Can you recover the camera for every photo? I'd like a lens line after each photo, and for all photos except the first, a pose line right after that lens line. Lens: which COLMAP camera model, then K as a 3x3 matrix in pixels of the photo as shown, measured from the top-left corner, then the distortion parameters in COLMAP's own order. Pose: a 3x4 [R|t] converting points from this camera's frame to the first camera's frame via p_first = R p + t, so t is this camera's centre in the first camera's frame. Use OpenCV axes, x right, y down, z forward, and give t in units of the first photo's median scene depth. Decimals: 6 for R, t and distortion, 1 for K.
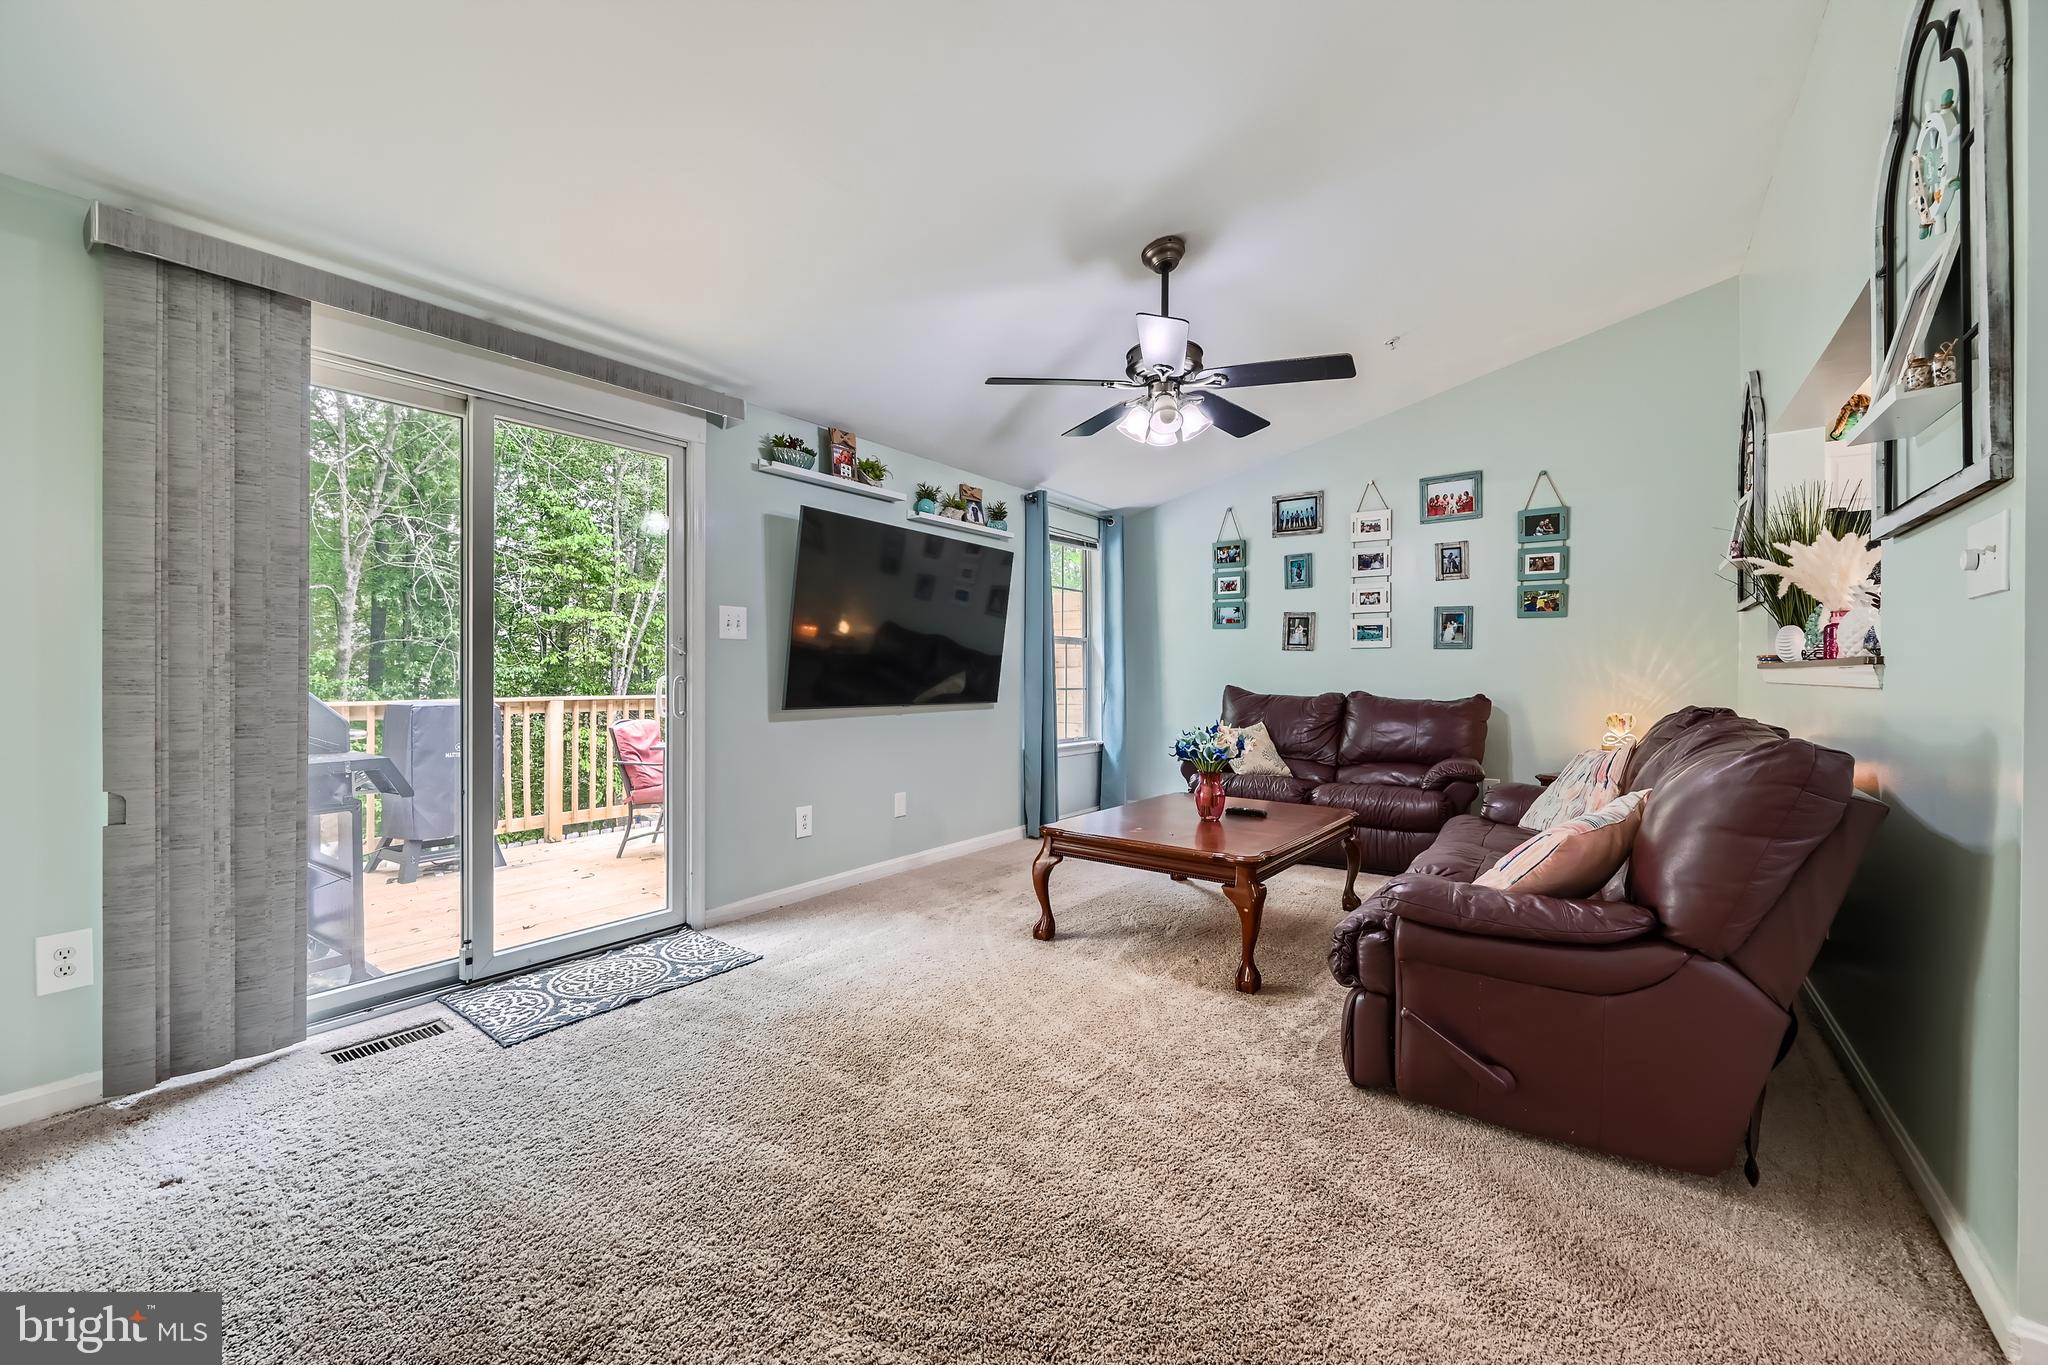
lens RADIAL K [[821.7, 0, 1031.2], [0, 821.7, 676.3], [0, 0, 1]] dist [0.002293, 0.000456]
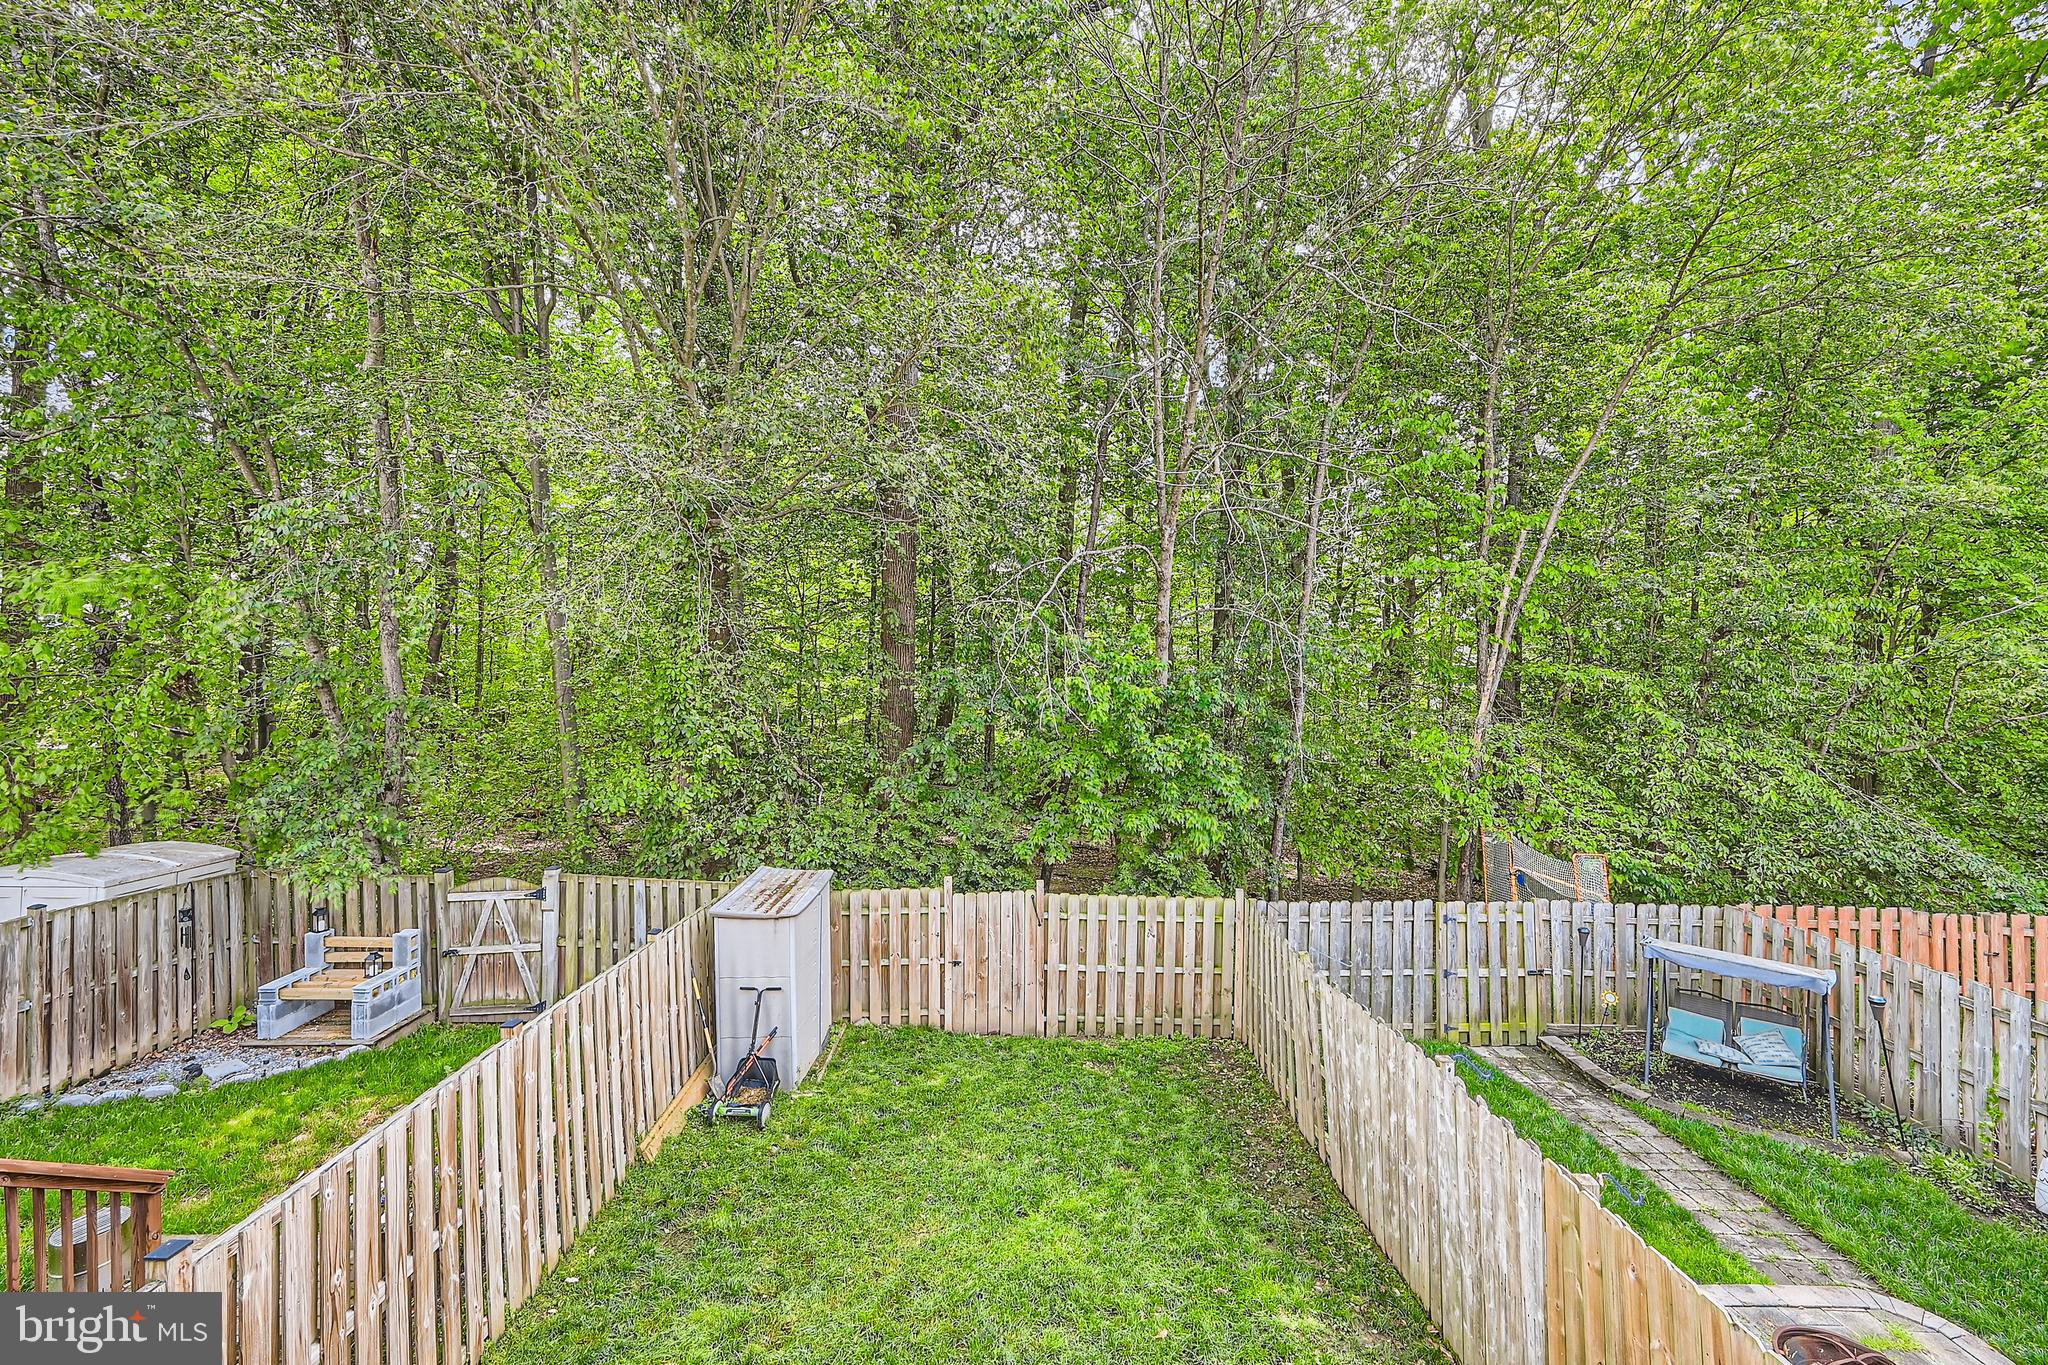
lens RADIAL K [[821.7, 0, 1008.5], [0, 821.7, 655.9], [0, 0, 1]] dist [0.002293, 0.000456]
pose [[0.567605, 0.011401, -0.823222, -0.209722], [-0.006924, 0.999935, 0.009074, -0.003323], [0.823272, 0.000550, 0.567647, 0.358344]]
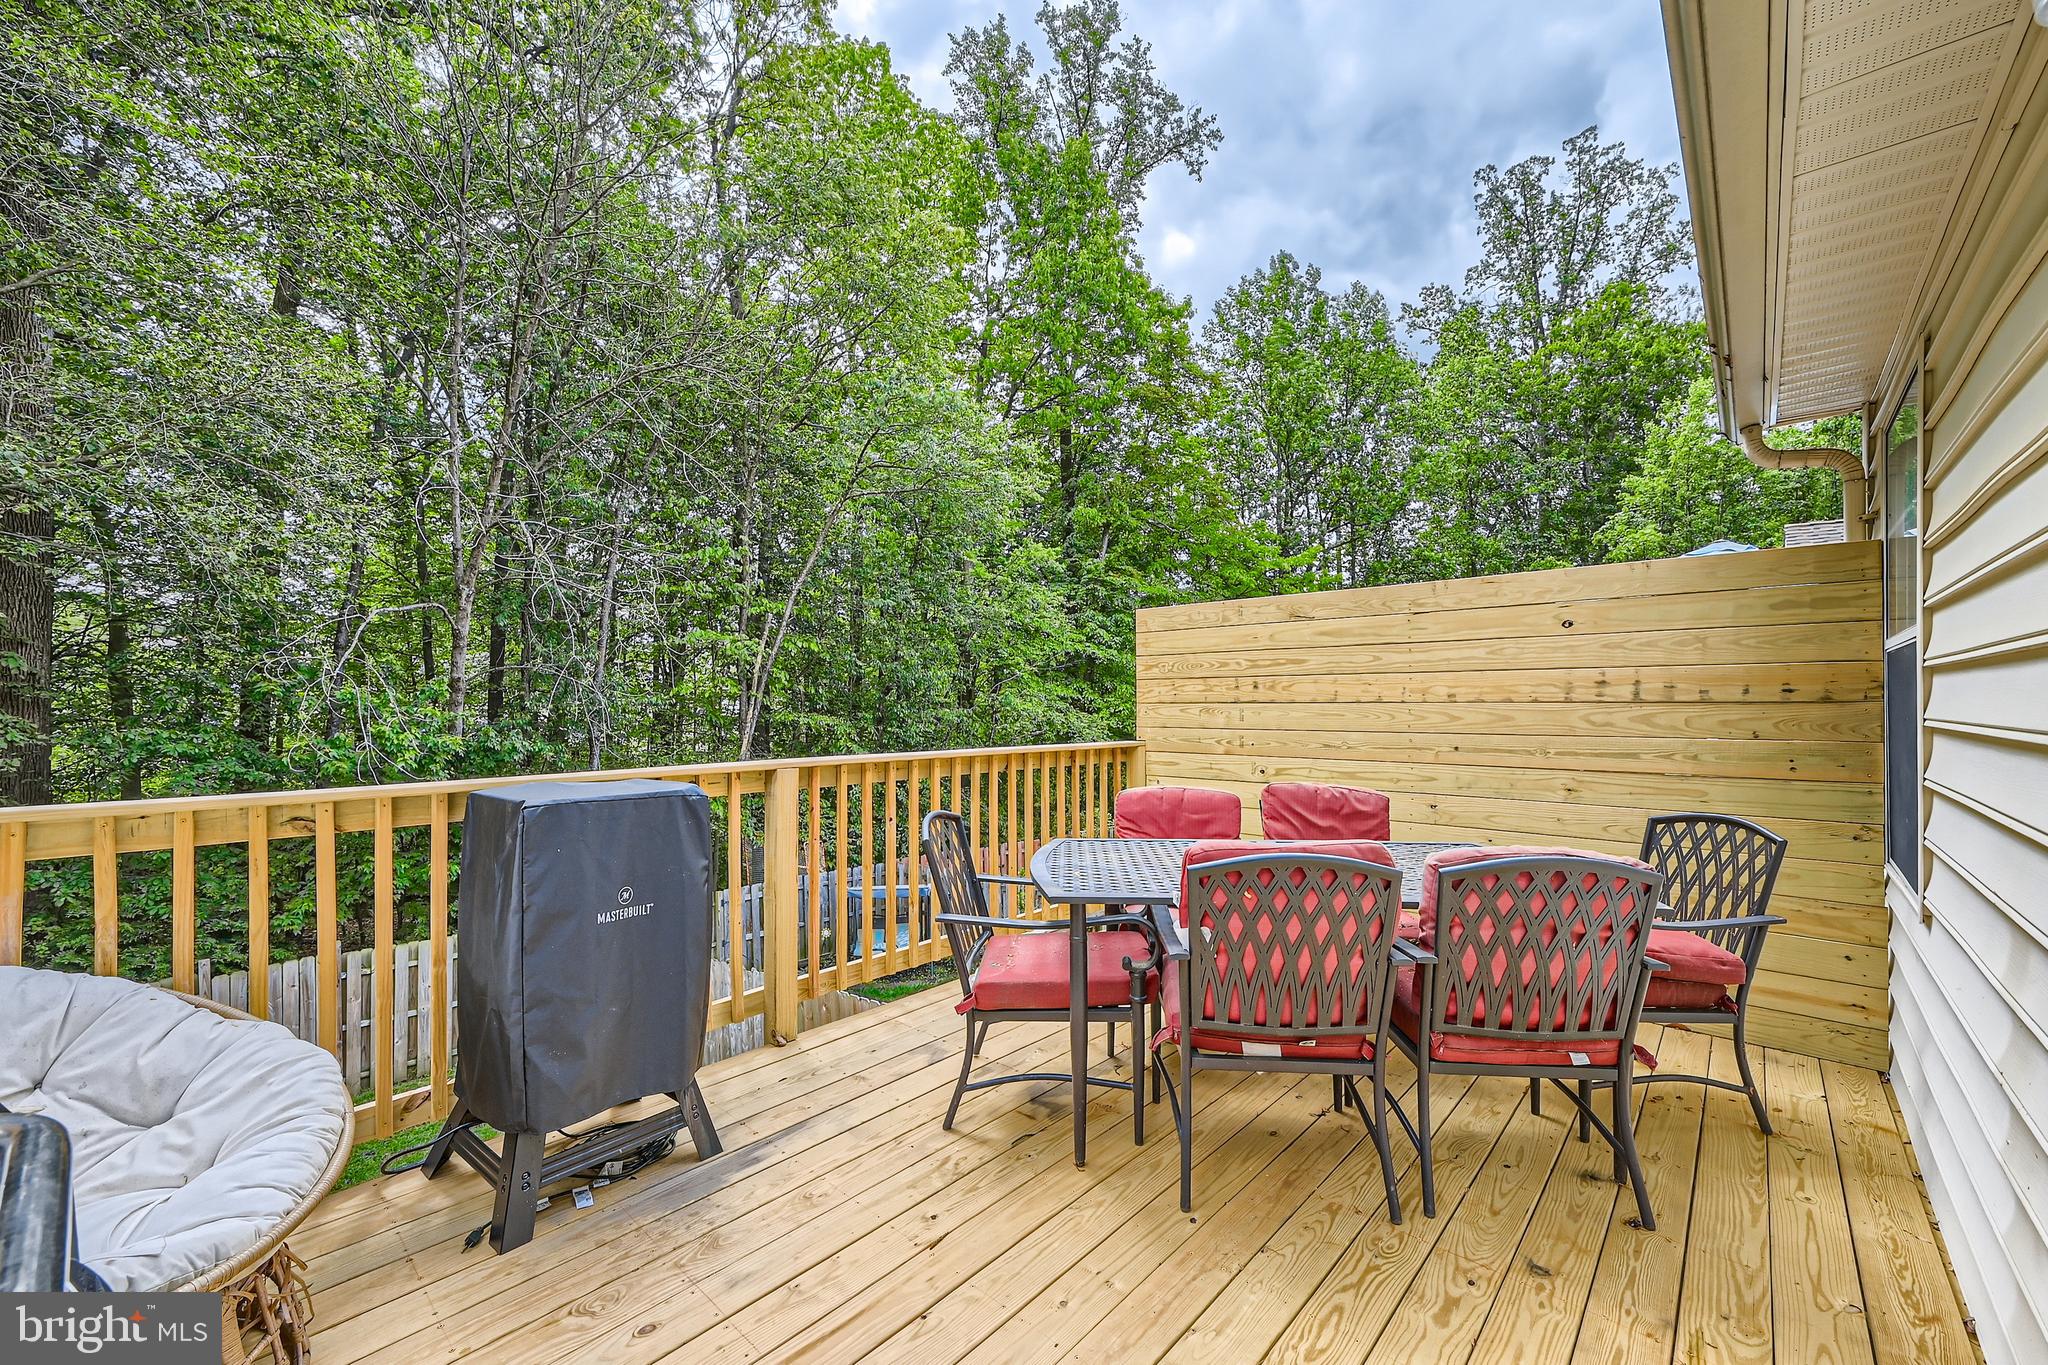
lens RADIAL K [[821.7, 0, 1042.9], [0, 821.7, 695.7], [0, 0, 1]] dist [0.002293, 0.000456]
pose [[0.996000, -0.003670, -0.089277, -0.130270], [0.002873, 0.999955, -0.009053, -0.003683], [0.089306, 0.008760, 0.995966, 0.174845]]
